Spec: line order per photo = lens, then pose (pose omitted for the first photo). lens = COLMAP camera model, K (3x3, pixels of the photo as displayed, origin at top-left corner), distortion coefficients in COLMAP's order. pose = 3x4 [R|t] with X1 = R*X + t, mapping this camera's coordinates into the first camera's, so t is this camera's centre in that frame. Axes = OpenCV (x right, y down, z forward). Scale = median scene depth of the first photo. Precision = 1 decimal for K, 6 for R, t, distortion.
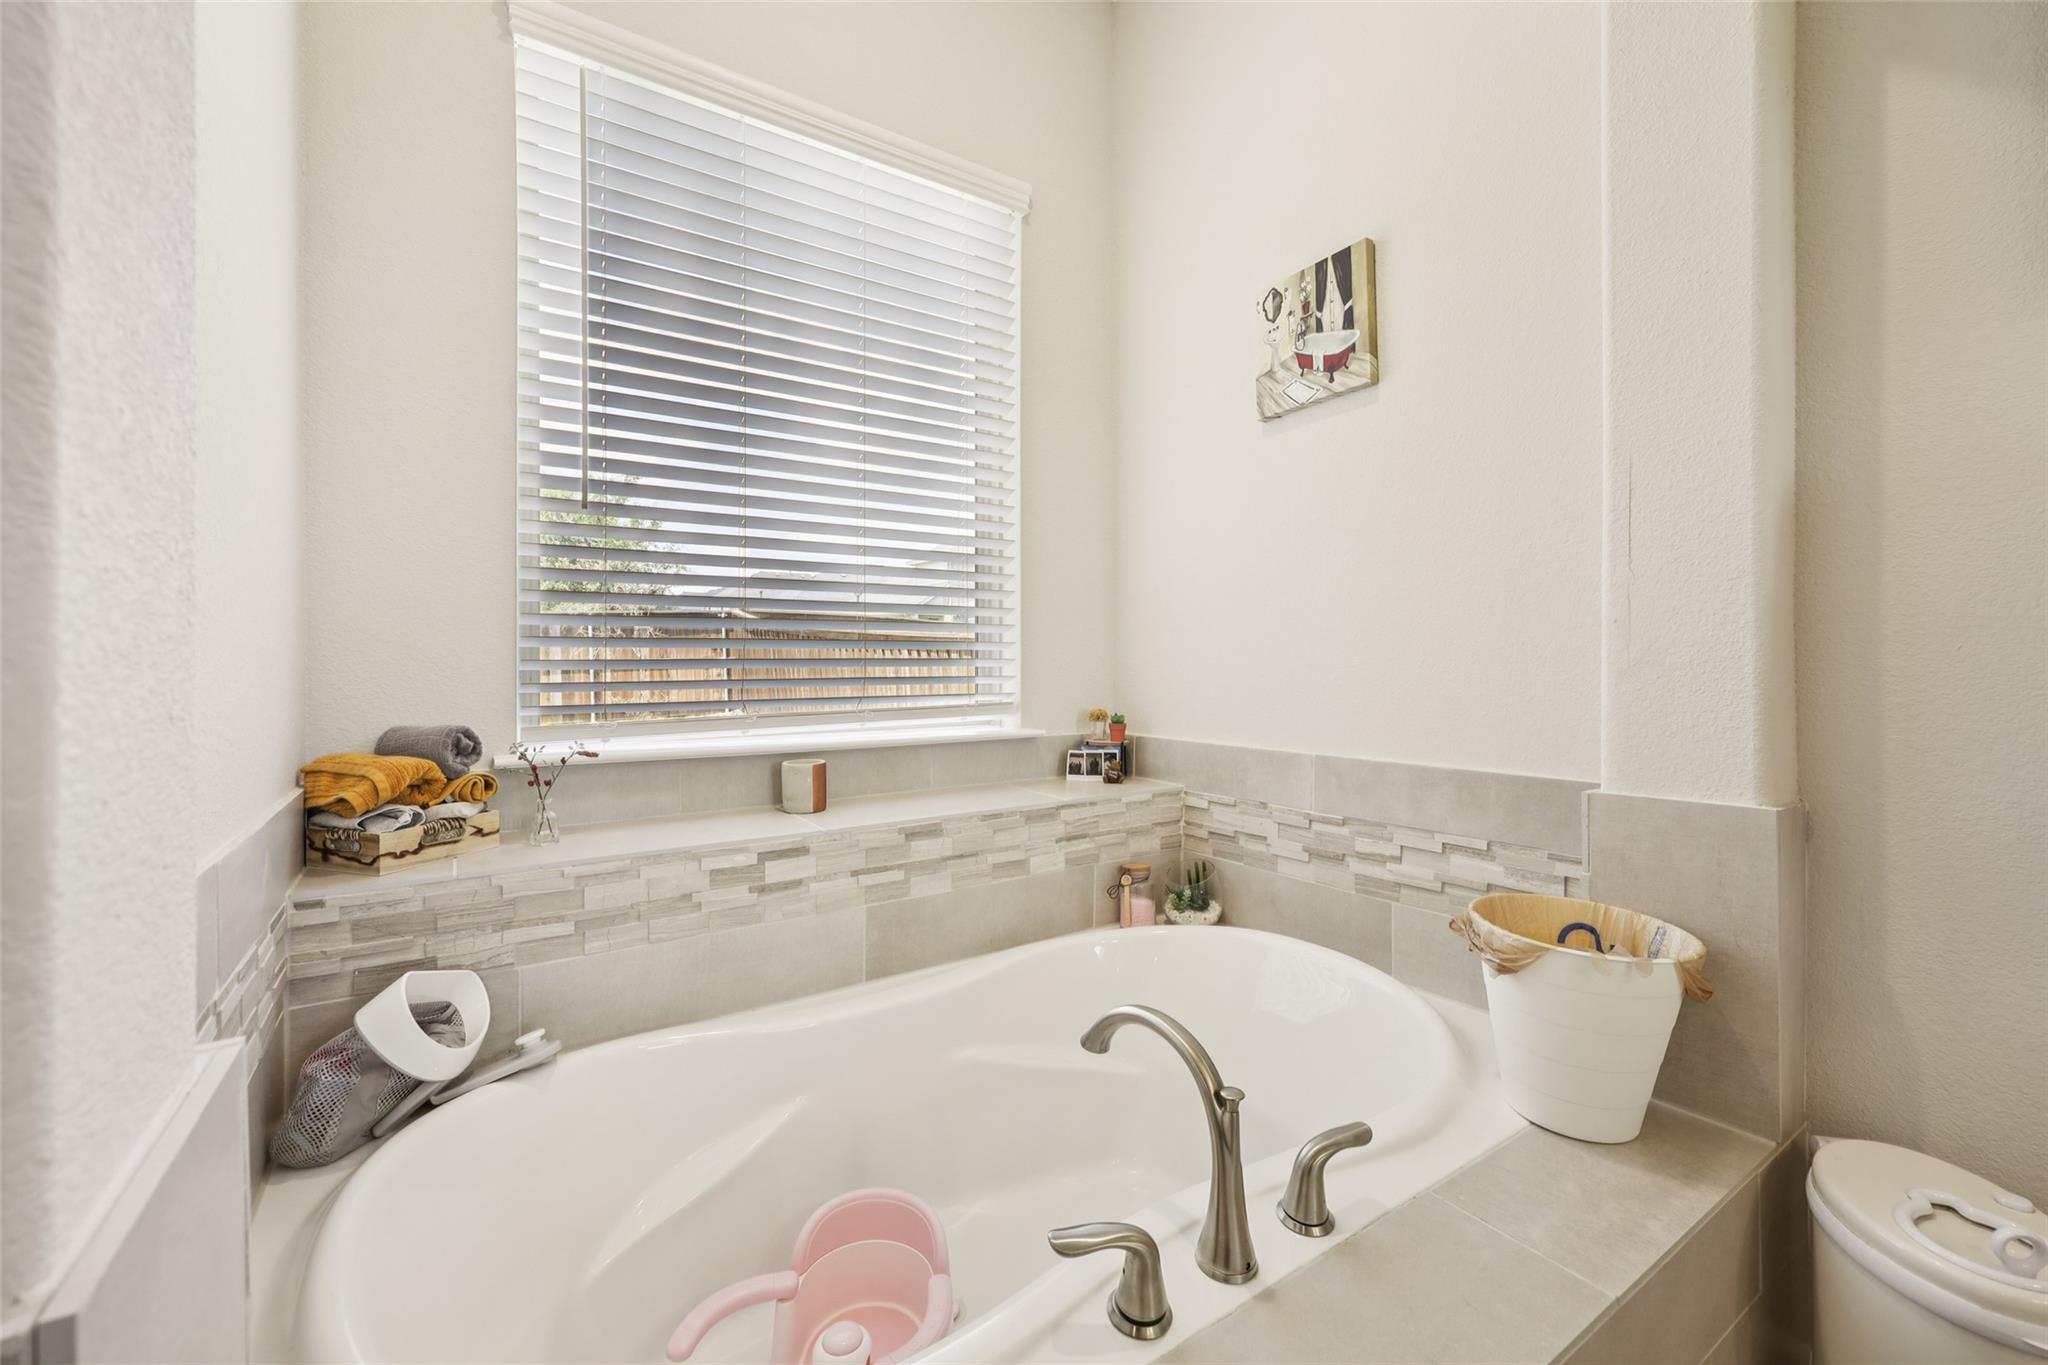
lens RADIAL K [[848.1, 0, 1011.6], [0, 848.1, 664.6], [0, 0, 1]] dist [0.005698, -0.001661]
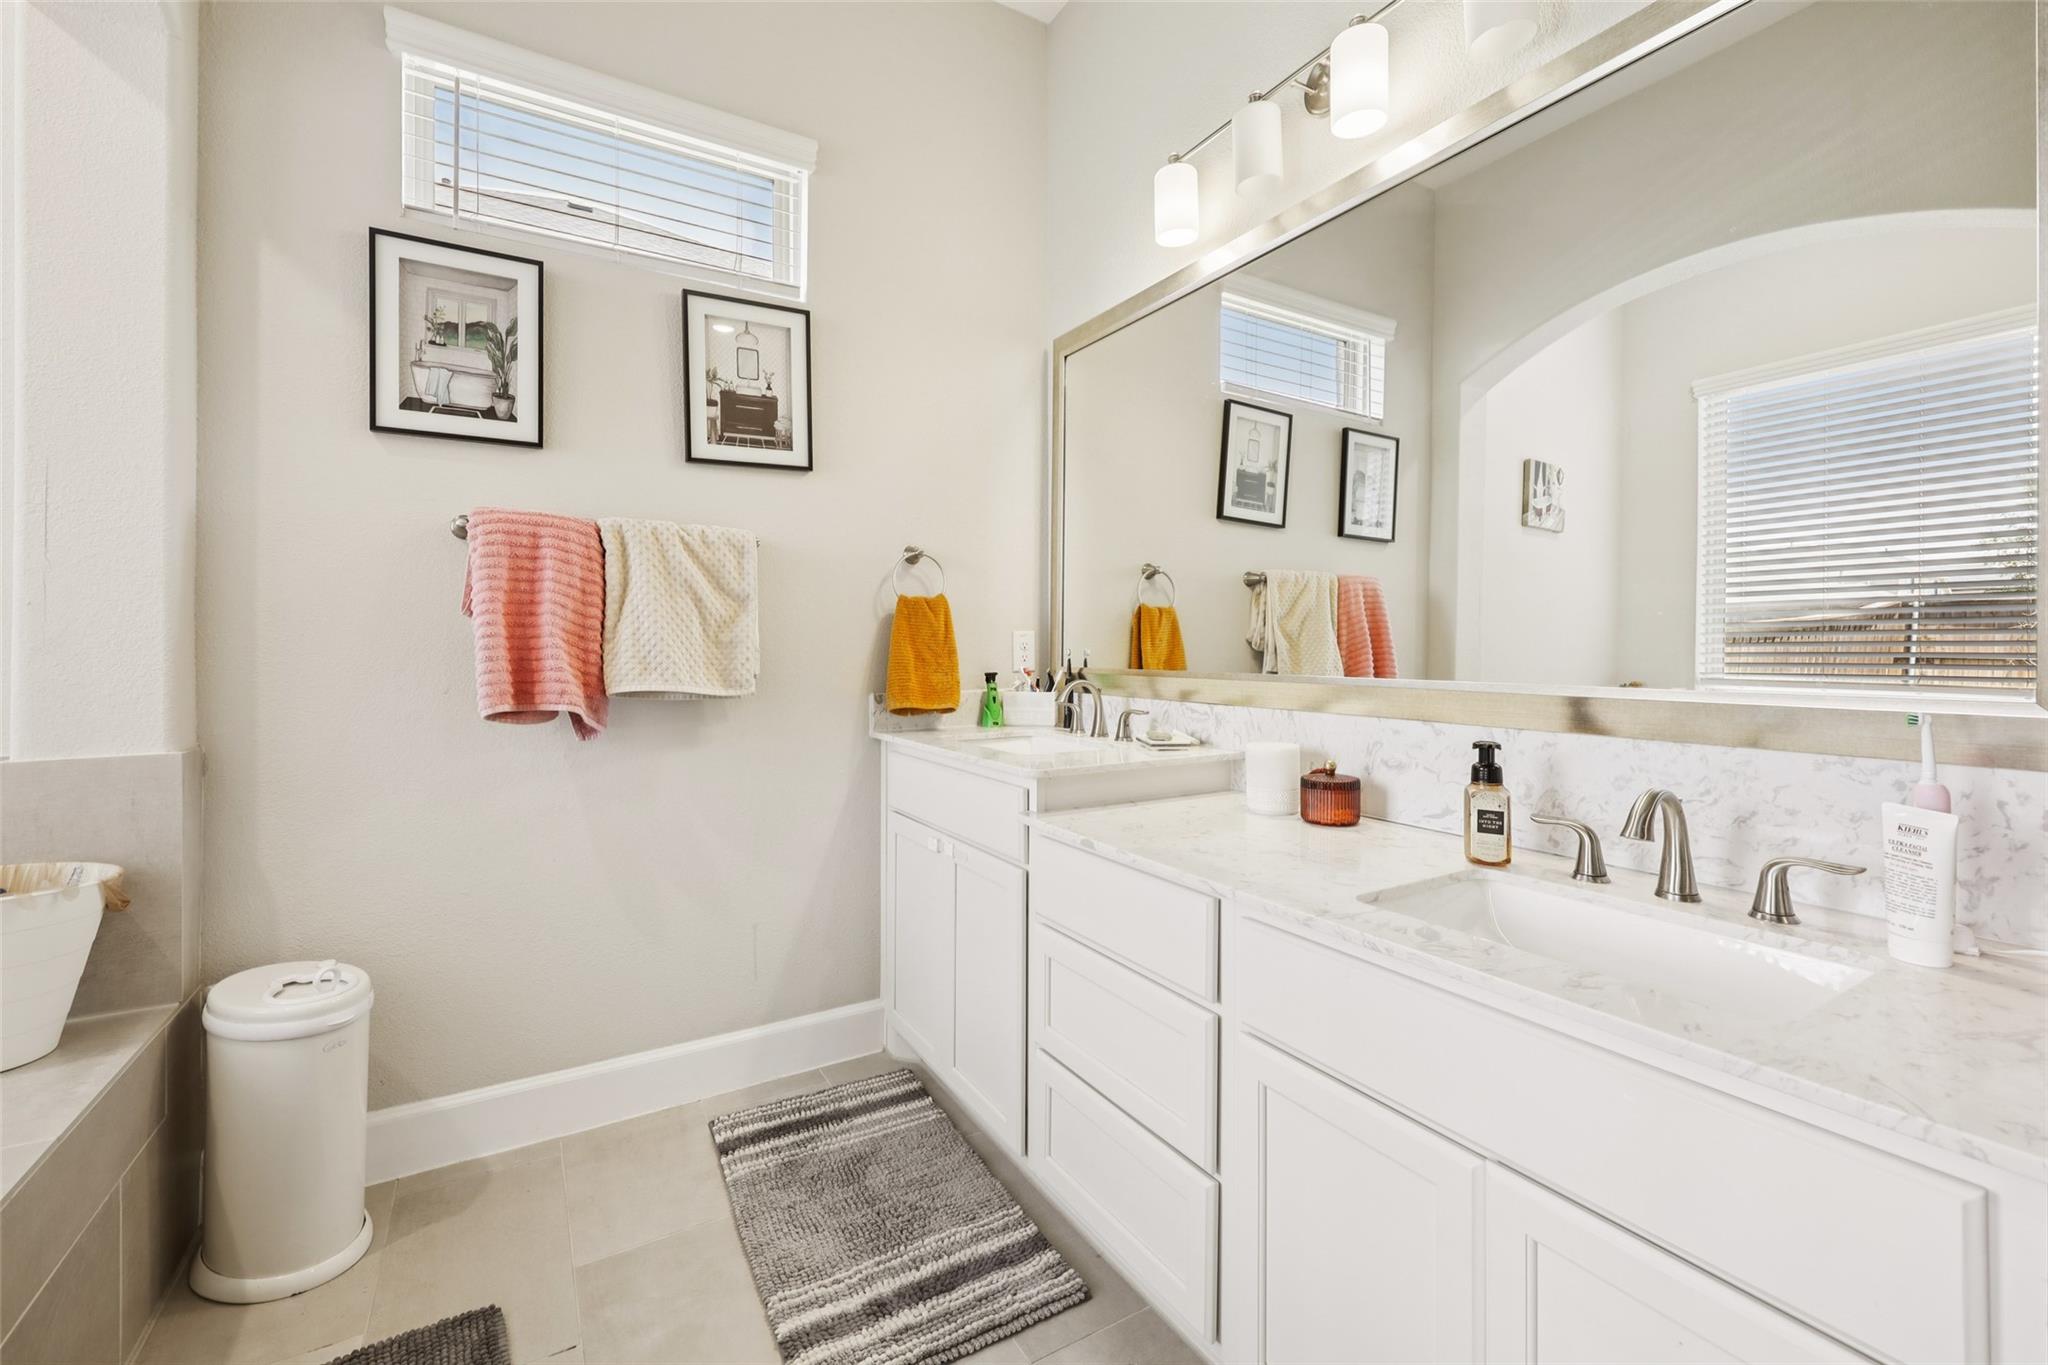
lens RADIAL K [[848.1, 0, 1014.2], [0, 848.1, 654.6], [0, 0, 1]] dist [0.005698, -0.001661]
pose [[0.048586, -0.003200, 0.998814, -0.366790], [-0.010293, 0.999940, 0.003705, -0.002769], [-0.998766, -0.010461, 0.048550, -0.363675]]
